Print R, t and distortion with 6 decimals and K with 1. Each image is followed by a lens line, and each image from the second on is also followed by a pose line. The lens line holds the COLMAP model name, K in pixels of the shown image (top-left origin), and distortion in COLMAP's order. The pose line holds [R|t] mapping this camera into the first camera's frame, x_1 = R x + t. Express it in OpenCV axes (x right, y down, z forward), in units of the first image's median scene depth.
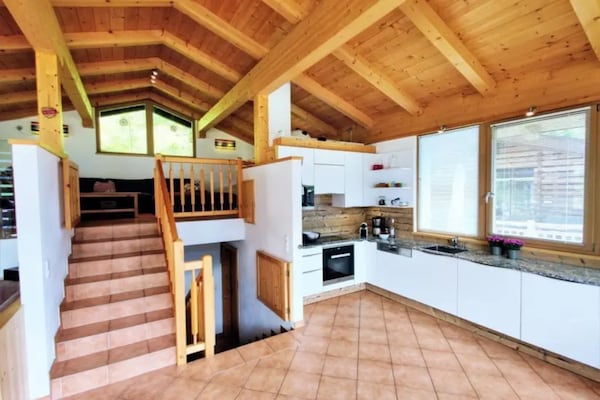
lens RADIAL K [[281.2, 0, 284.6], [0, 281.2, 200.5], [0, 0, 1]] dist [-0.000162, -0.000639]
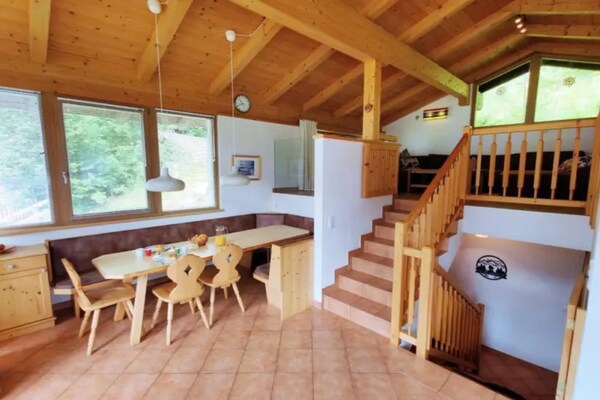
lens RADIAL K [[281.2, 0, 297.6], [0, 281.2, 200.2], [0, 0, 1]] dist [-0.000162, -0.000639]
pose [[0.231479, 0.116601, -0.965827, 0.278522], [-0.039636, 0.993097, 0.110394, -0.011694], [0.972032, 0.012728, 0.234502, 0.260517]]
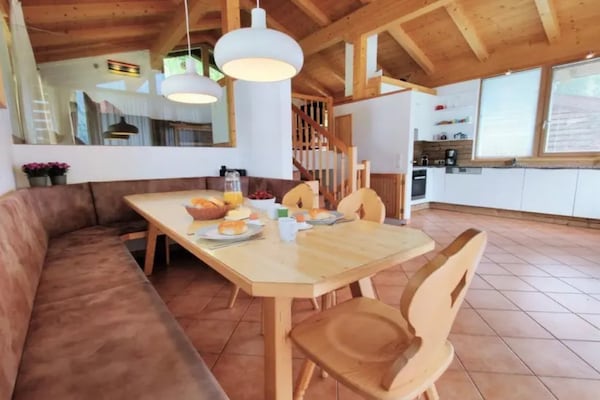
lens RADIAL K [[281.2, 0, 299.4], [0, 281.2, 199.7], [0, 0, 1]] dist [-0.000162, -0.000639]
pose [[0.993814, -0.021836, 0.108888, -0.462895], [0.008476, 0.992533, 0.121678, 0.136808], [-0.110732, -0.120002, 0.986579, -0.177183]]
